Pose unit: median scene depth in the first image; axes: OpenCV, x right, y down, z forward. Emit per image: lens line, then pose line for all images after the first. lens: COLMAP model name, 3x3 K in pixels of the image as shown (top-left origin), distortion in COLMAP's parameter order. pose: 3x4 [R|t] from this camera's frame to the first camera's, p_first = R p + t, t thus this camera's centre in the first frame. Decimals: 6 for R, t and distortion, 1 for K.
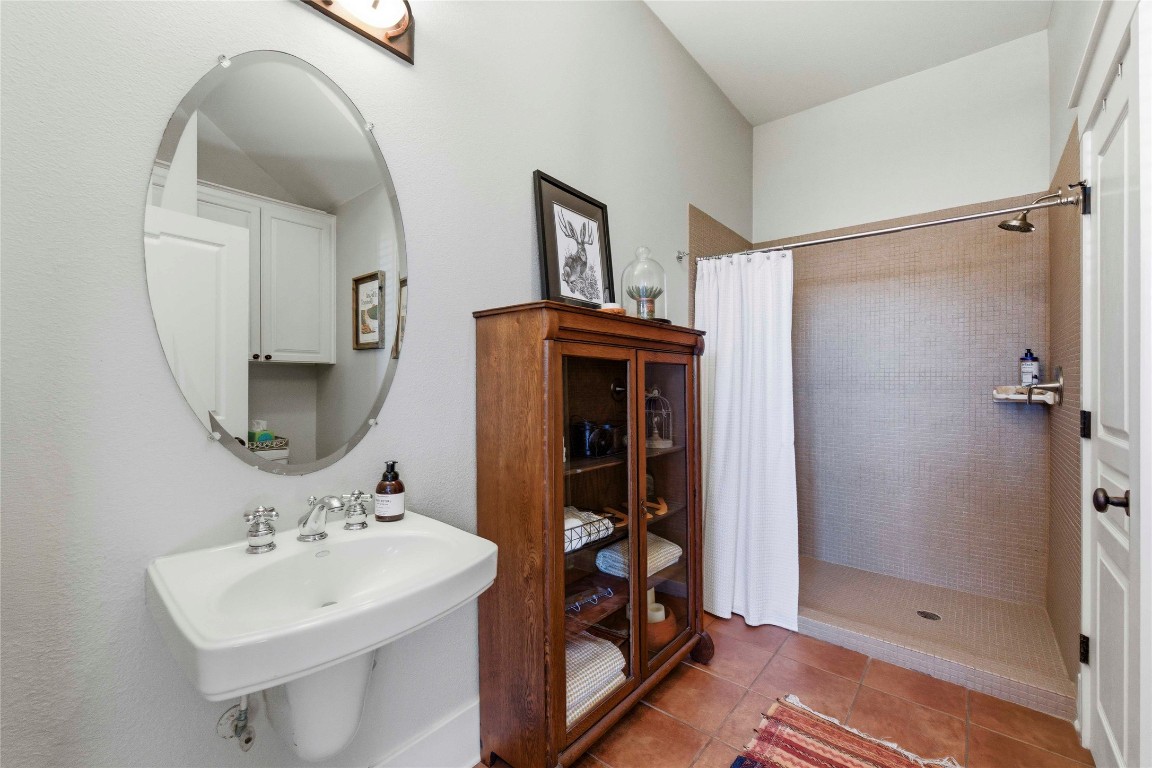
lens RADIAL K [[468.3, 0, 572.8], [0, 468.3, 384.4], [0, 0, 1]] dist [-0.006113, 0.002294]
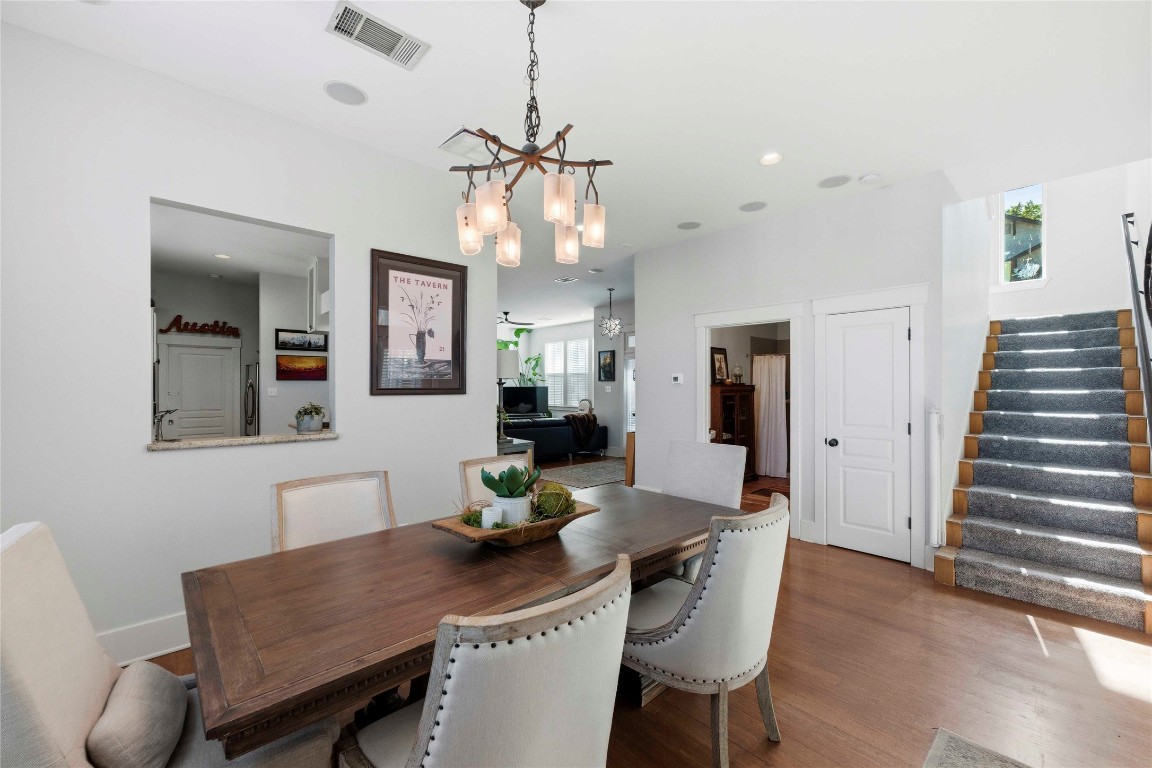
lens RADIAL K [[468.3, 0, 579.3], [0, 468.3, 380.9], [0, 0, 1]] dist [-0.006113, 0.002294]
pose [[0.993202, -0.002079, -0.116383, -0.656123], [0.000921, 0.999950, -0.009995, -0.119748], [0.116398, 0.009820, 0.993154, -2.792897]]
